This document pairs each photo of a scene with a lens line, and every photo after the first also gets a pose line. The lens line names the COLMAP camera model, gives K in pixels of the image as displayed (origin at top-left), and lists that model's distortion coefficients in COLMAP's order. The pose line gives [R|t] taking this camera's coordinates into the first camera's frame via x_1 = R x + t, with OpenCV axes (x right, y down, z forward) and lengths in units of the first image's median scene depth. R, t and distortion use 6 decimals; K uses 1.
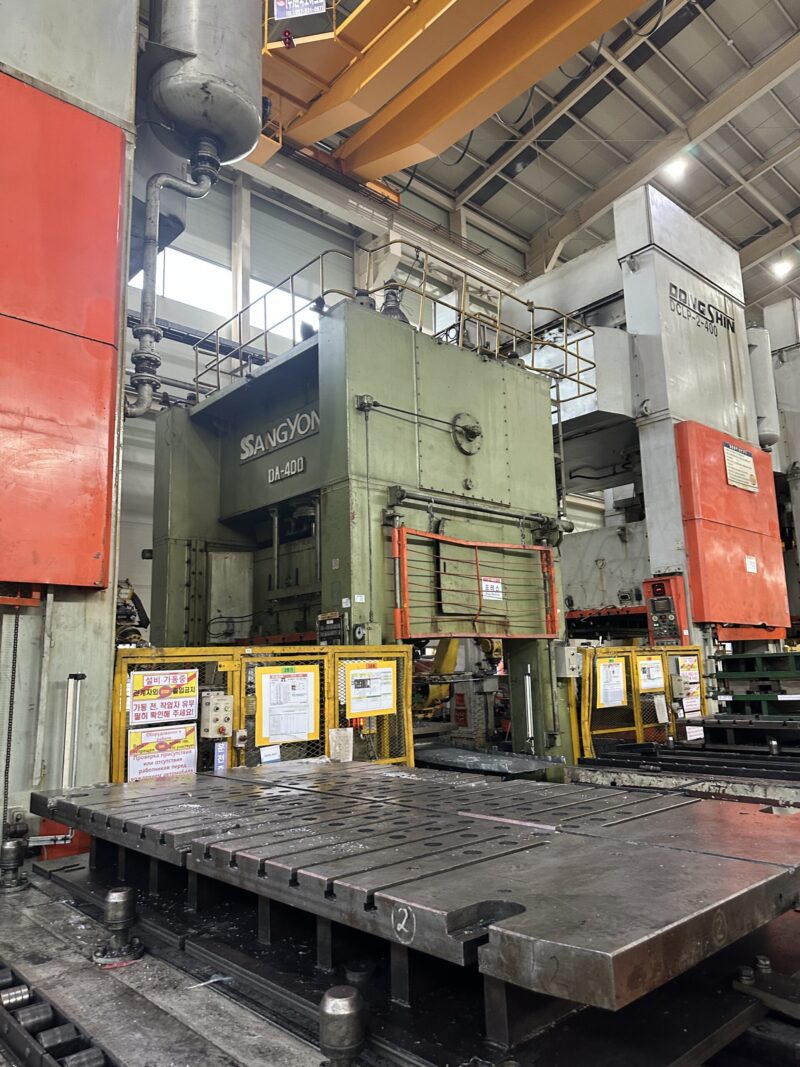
lens RADIAL K [[751.5, 0, 397.3], [0, 751.5, 536.4], [0, 0, 1]] dist [0.069032, -0.085110]
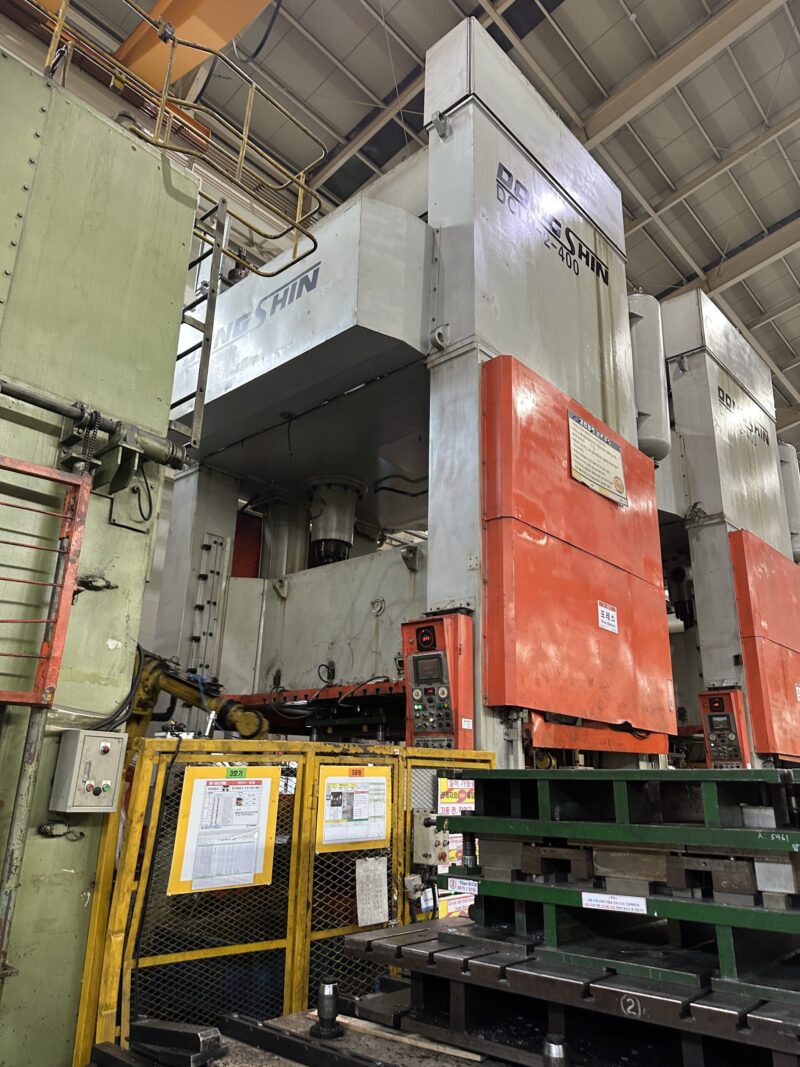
lens RADIAL K [[751.5, 0, 404.4], [0, 751.5, 534.7], [0, 0, 1]] dist [0.069032, -0.085110]
pose [[0.993294, 0.081017, 0.082476, 0.370857], [-0.068614, 0.987275, -0.143459, 0.098869], [-0.093049, 0.136838, 0.986214, 0.627144]]
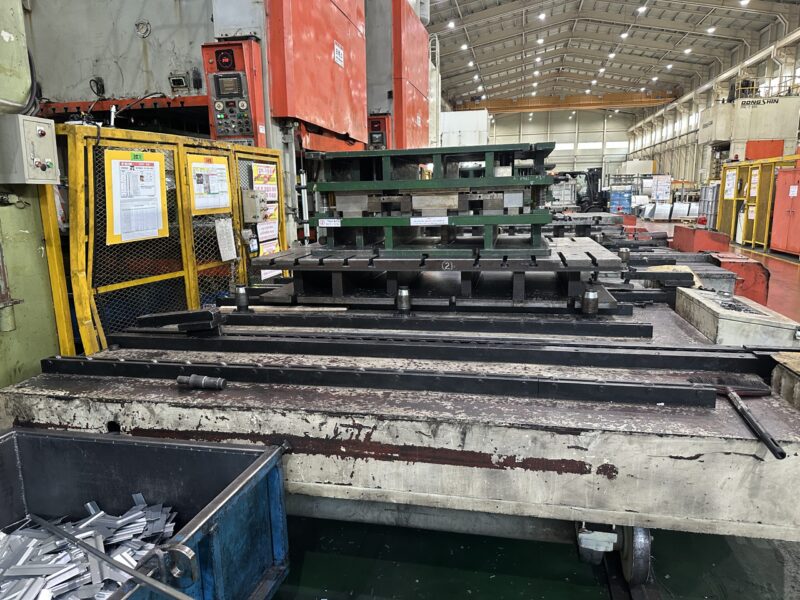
lens RADIAL K [[563.5, 0, 402.4], [0, 563.5, 297.7], [0, 0, 1]] dist [0.069032, -0.085110]
pose [[0.807037, -0.089565, 0.583668, 0.213930], [-0.113366, 0.946543, 0.302000, 0.130056], [-0.579516, -0.309894, 0.753742, 0.625715]]
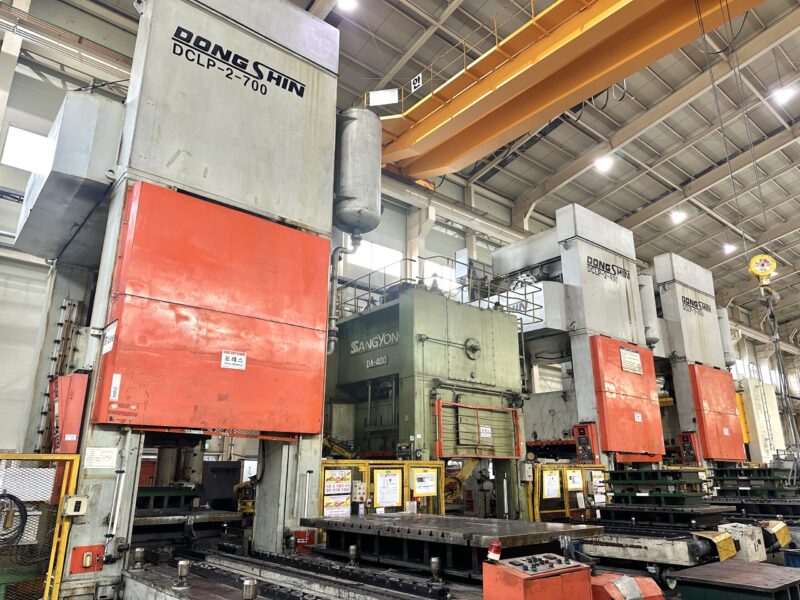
lens RADIAL K [[563.5, 0, 404.0], [0, 563.5, 302.4], [0, 0, 1]] dist [0.069032, -0.085110]
pose [[0.999195, 0.018054, -0.035817, -0.035913], [-0.022174, 0.992745, -0.118178, -0.081940], [0.033424, 0.118877, 0.992346, -0.482603]]
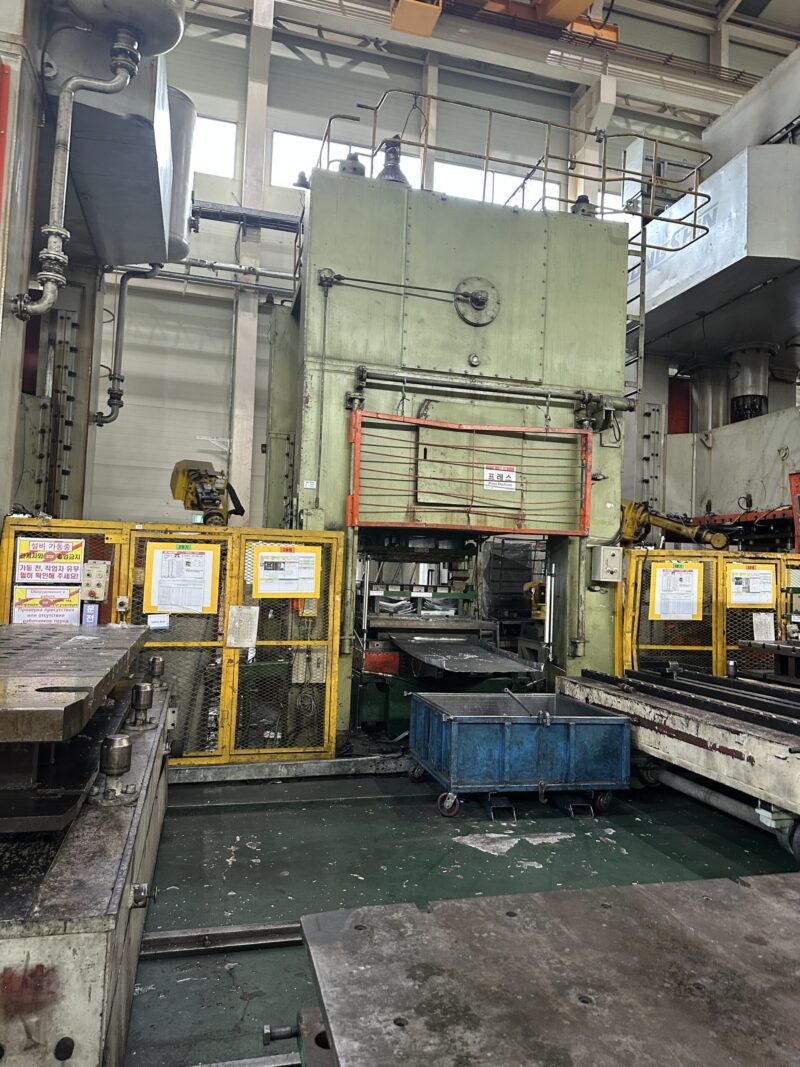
lens RADIAL K [[751.5, 0, 399.2], [0, 751.5, 530.3], [0, 0, 1]] dist [0.069032, -0.085110]
pose [[0.887830, 0.033758, -0.458932, 0.439466], [0.019761, 0.993589, 0.111315, 0.030391], [0.459748, -0.107897, 0.881470, 0.148993]]
